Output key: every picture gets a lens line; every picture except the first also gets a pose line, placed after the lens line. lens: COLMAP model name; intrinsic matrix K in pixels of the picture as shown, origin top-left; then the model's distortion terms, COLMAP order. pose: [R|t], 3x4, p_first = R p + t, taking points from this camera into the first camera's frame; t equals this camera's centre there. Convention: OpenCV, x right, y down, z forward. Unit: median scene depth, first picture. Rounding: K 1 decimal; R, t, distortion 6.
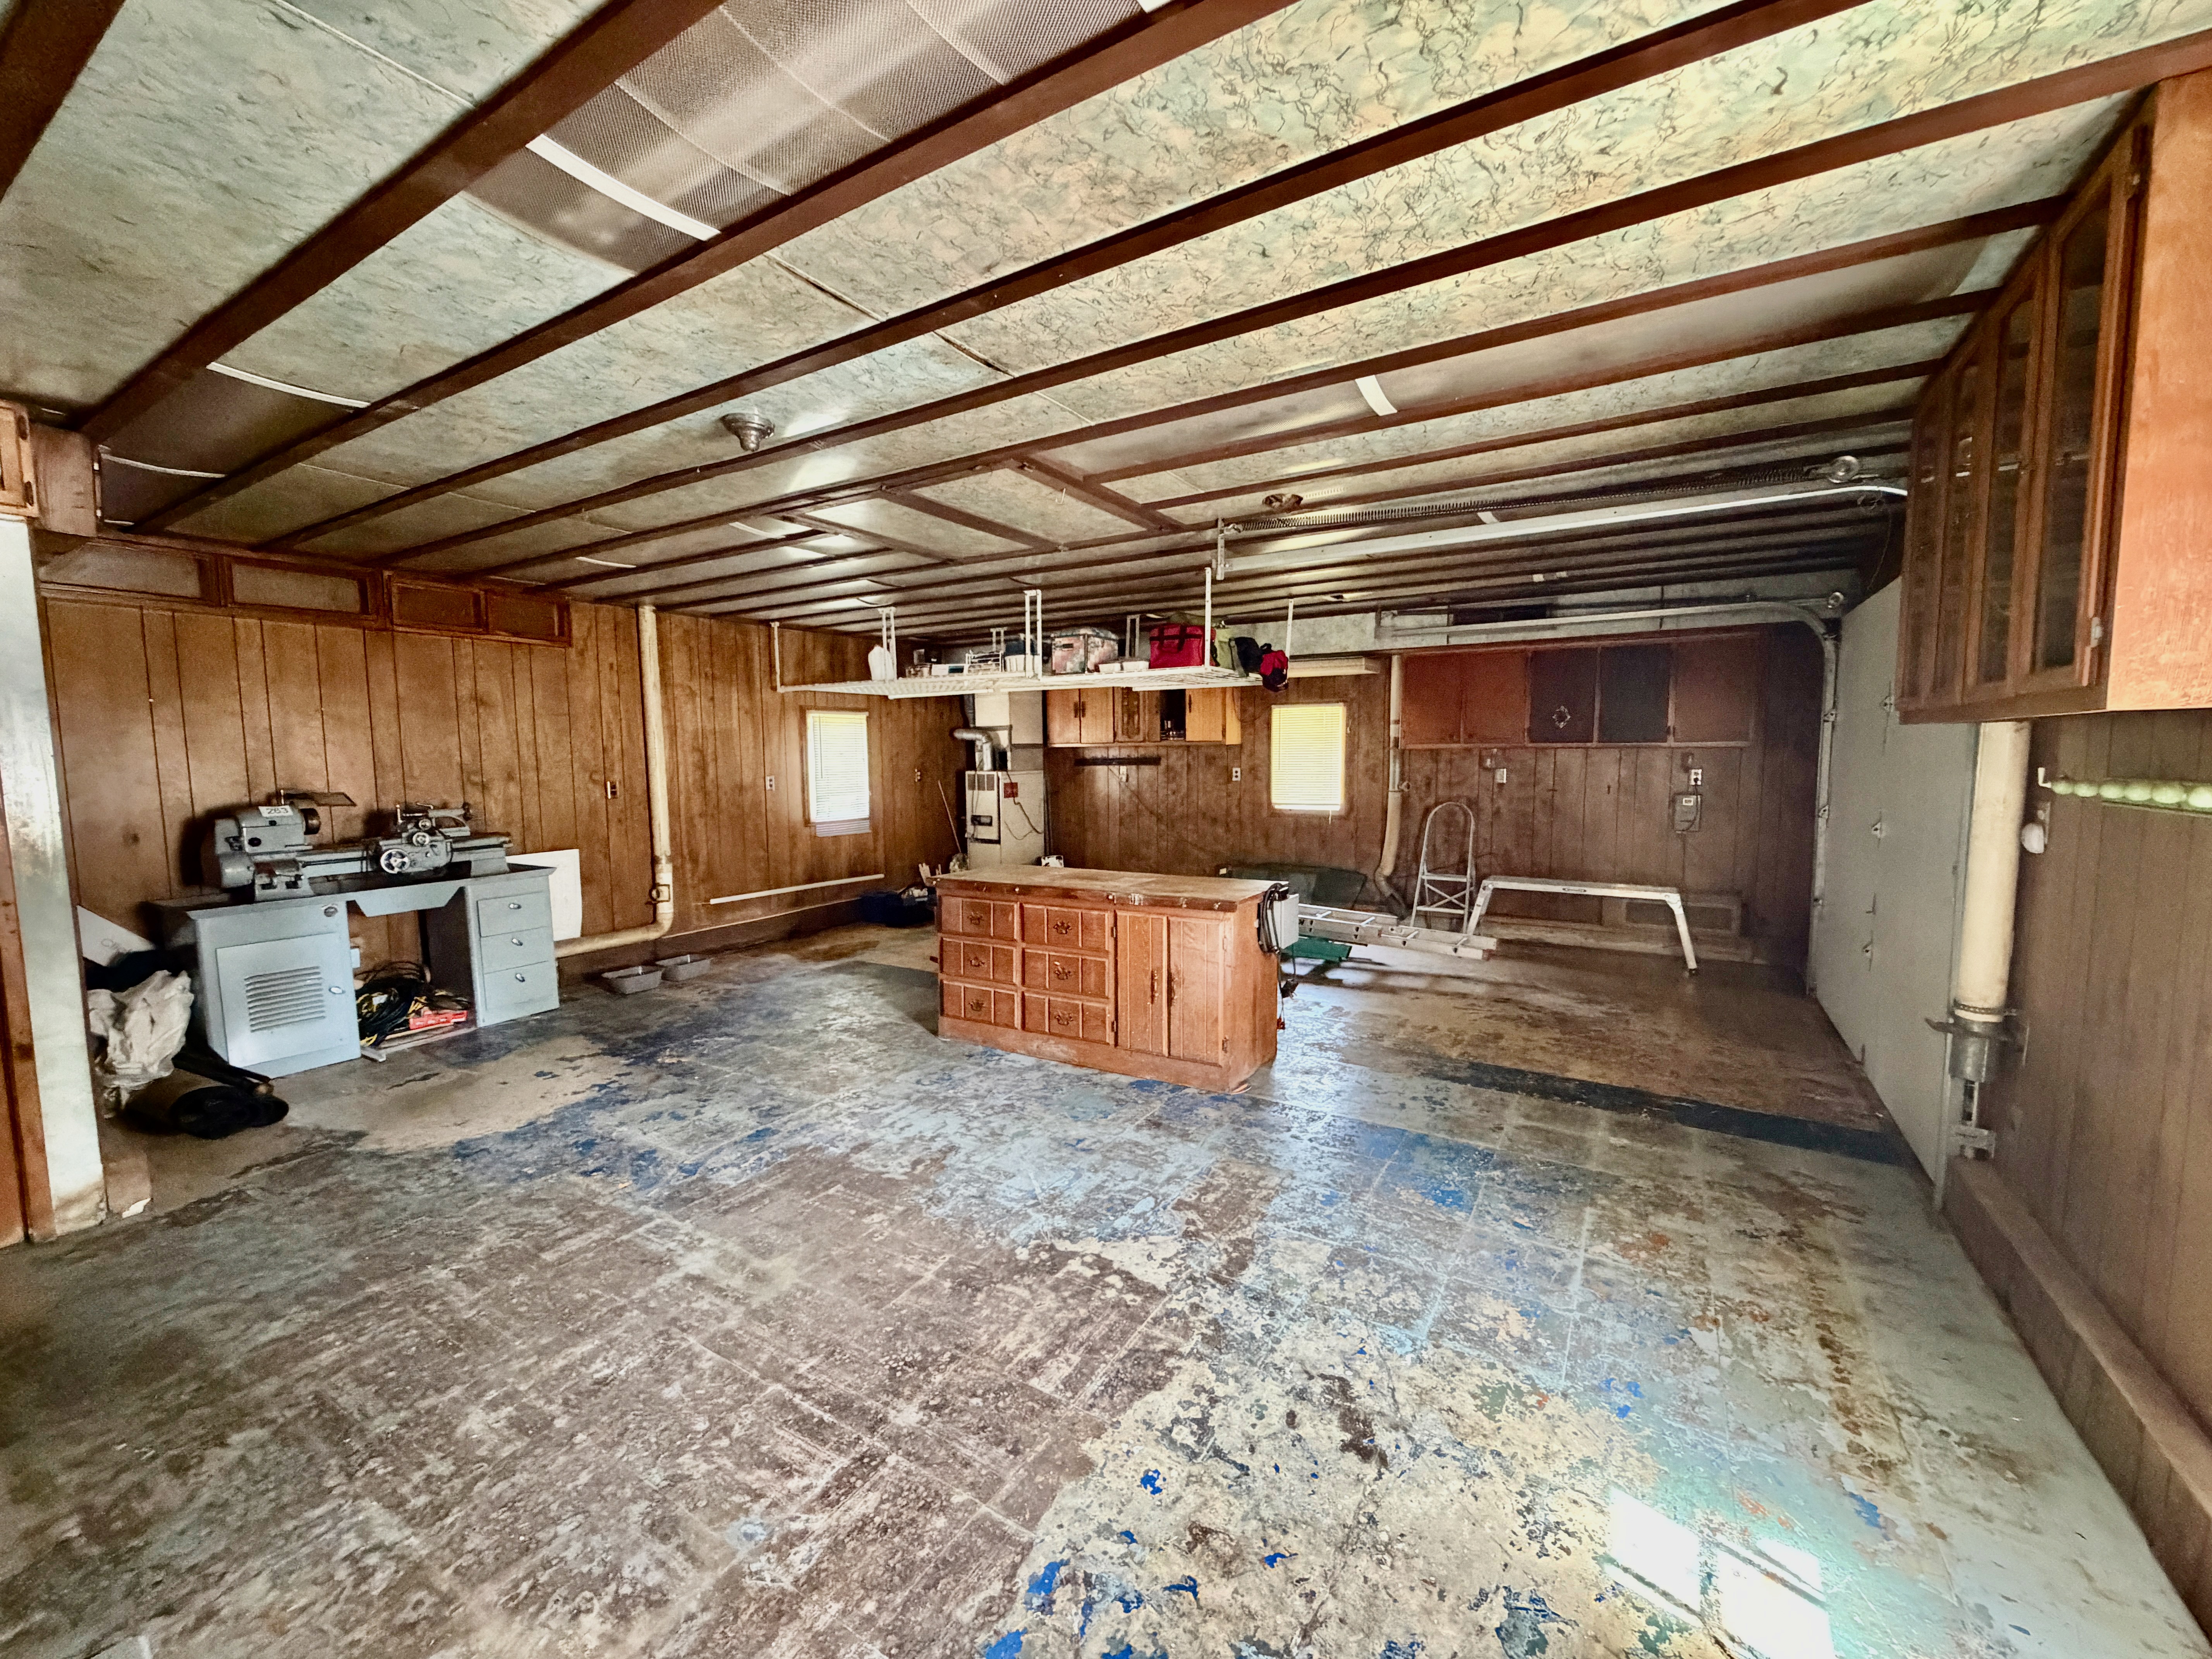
lens RADIAL K [[889.2, 0, 1098.7], [0, 889.2, 831.2], [0, 0, 1]] dist [-0.001162, 0.000723]
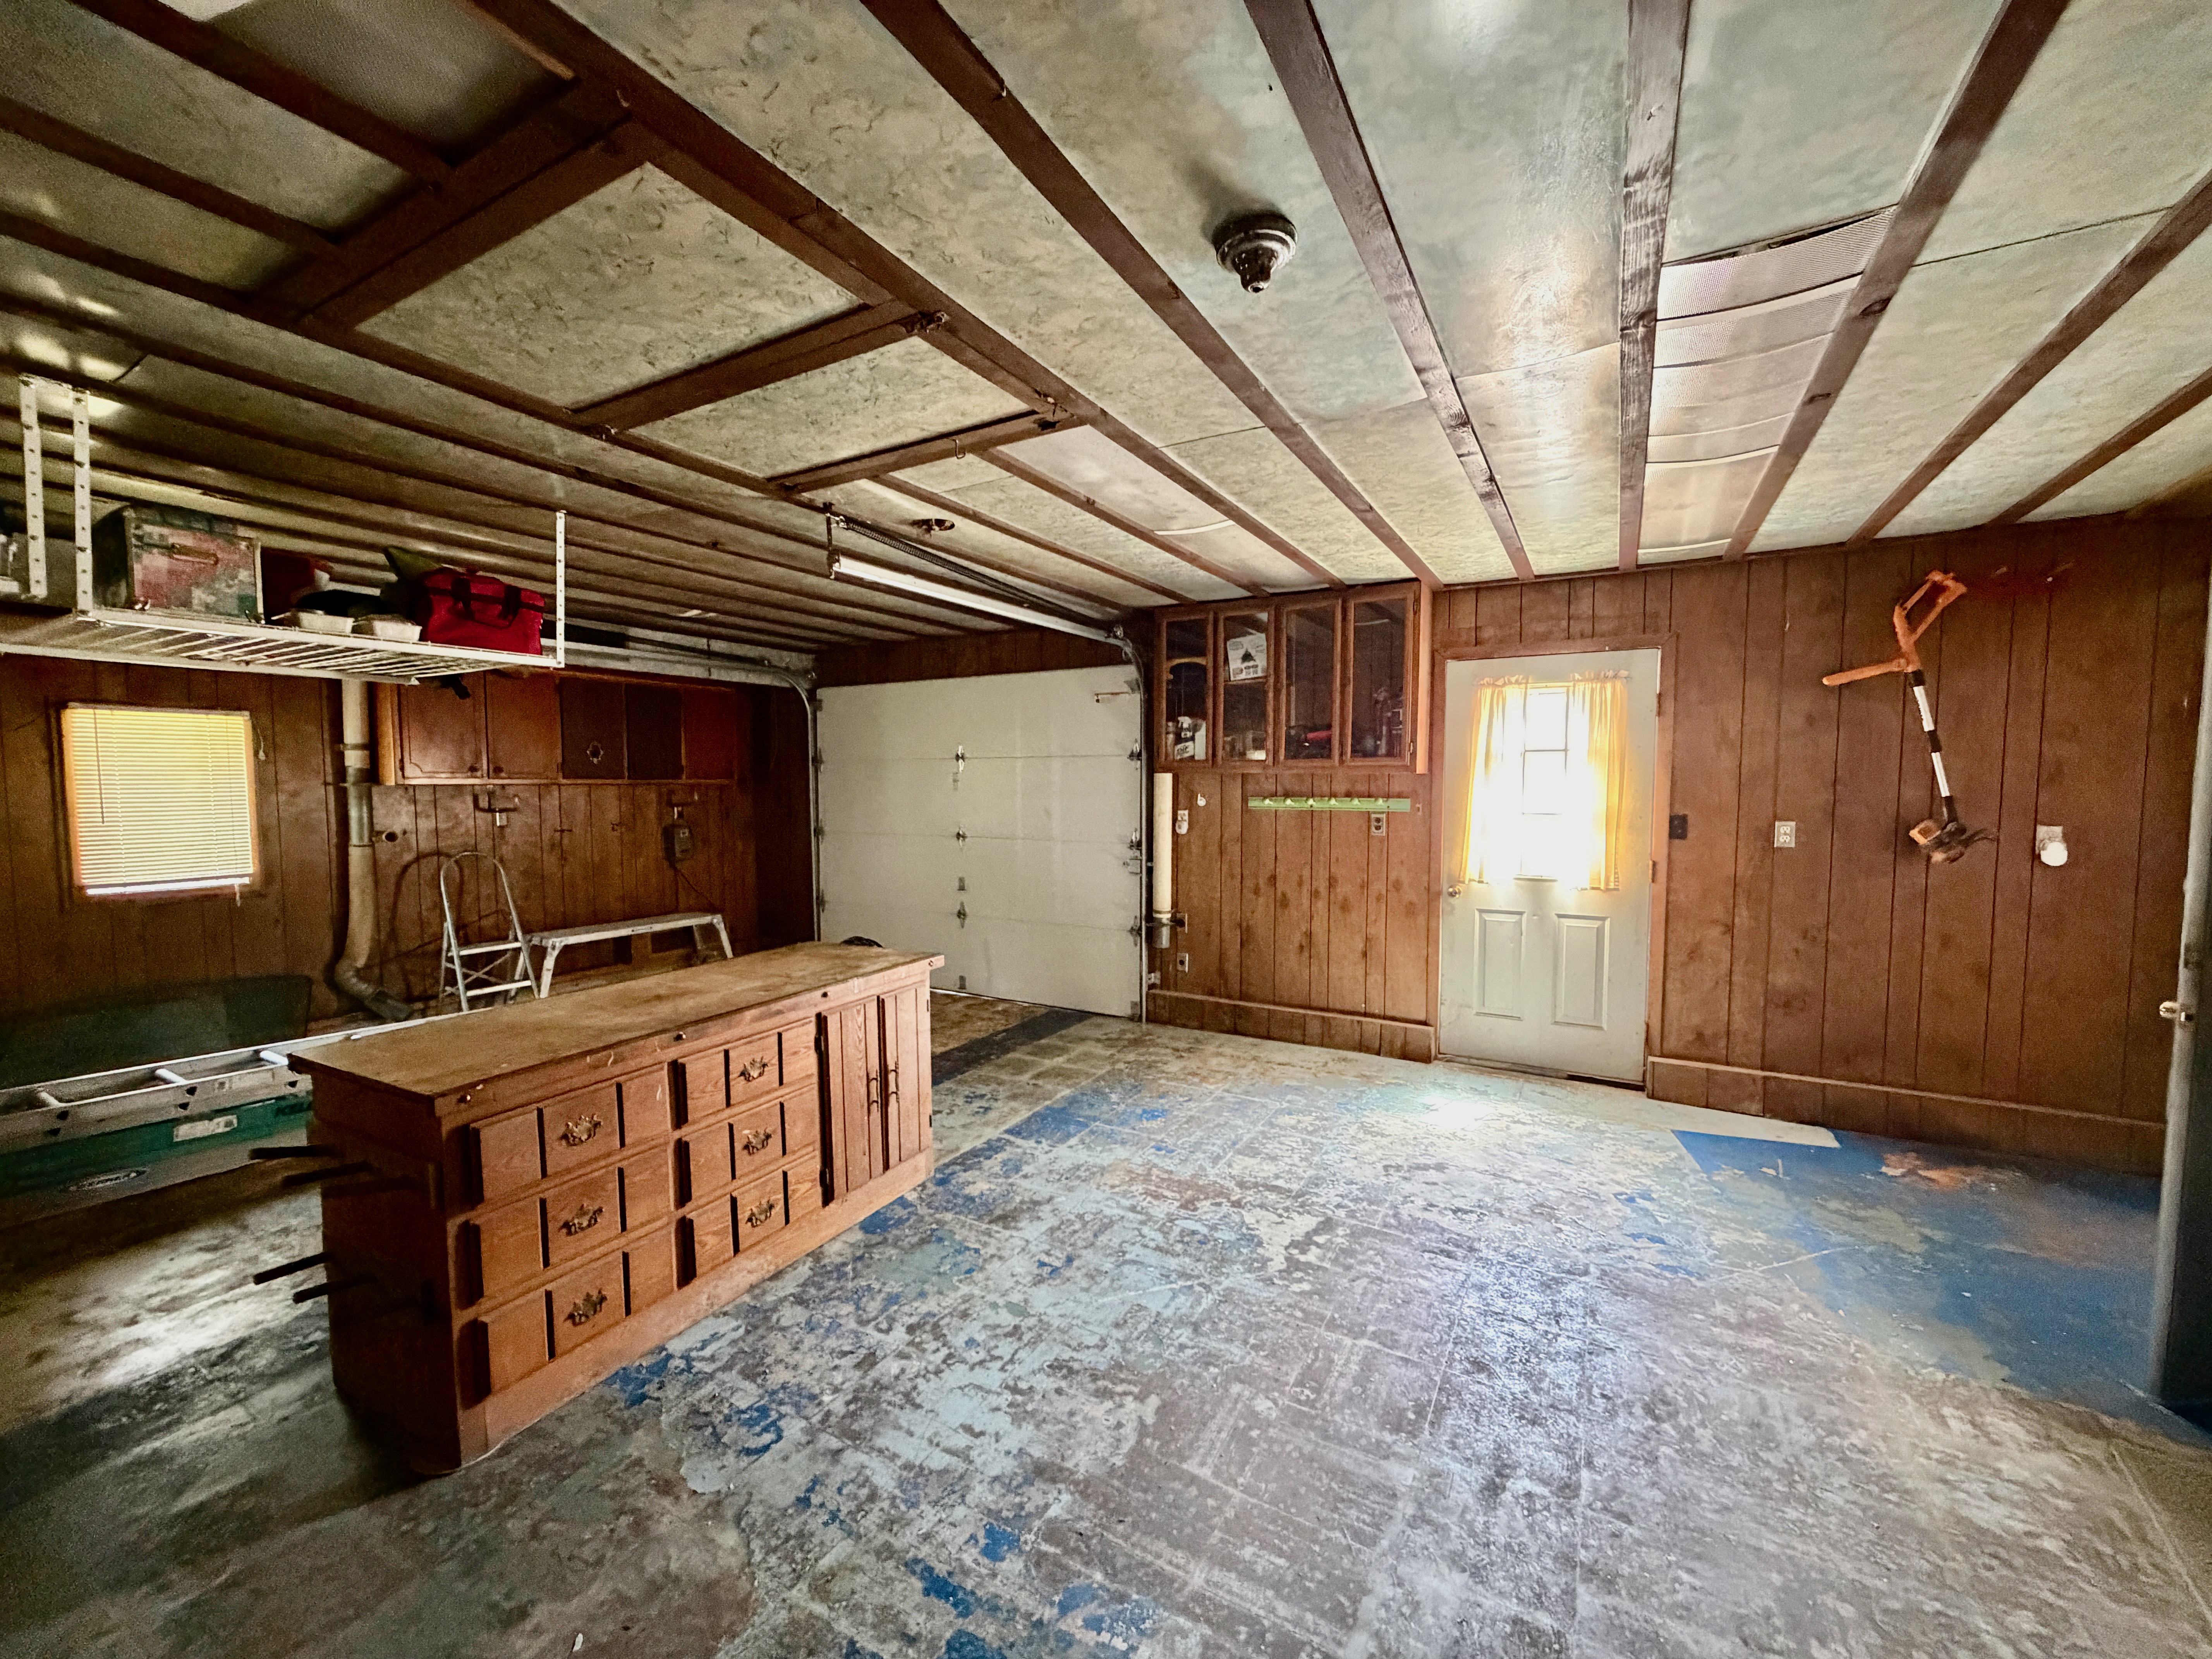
lens RADIAL K [[889.2, 0, 1097.9], [0, 889.2, 834.8], [0, 0, 1]] dist [-0.001162, 0.000723]
pose [[-0.035214, -0.053247, 0.997960, -0.819310], [0.091329, 0.994230, 0.056271, -0.084601], [-0.995198, 0.093124, -0.030148, 0.944110]]
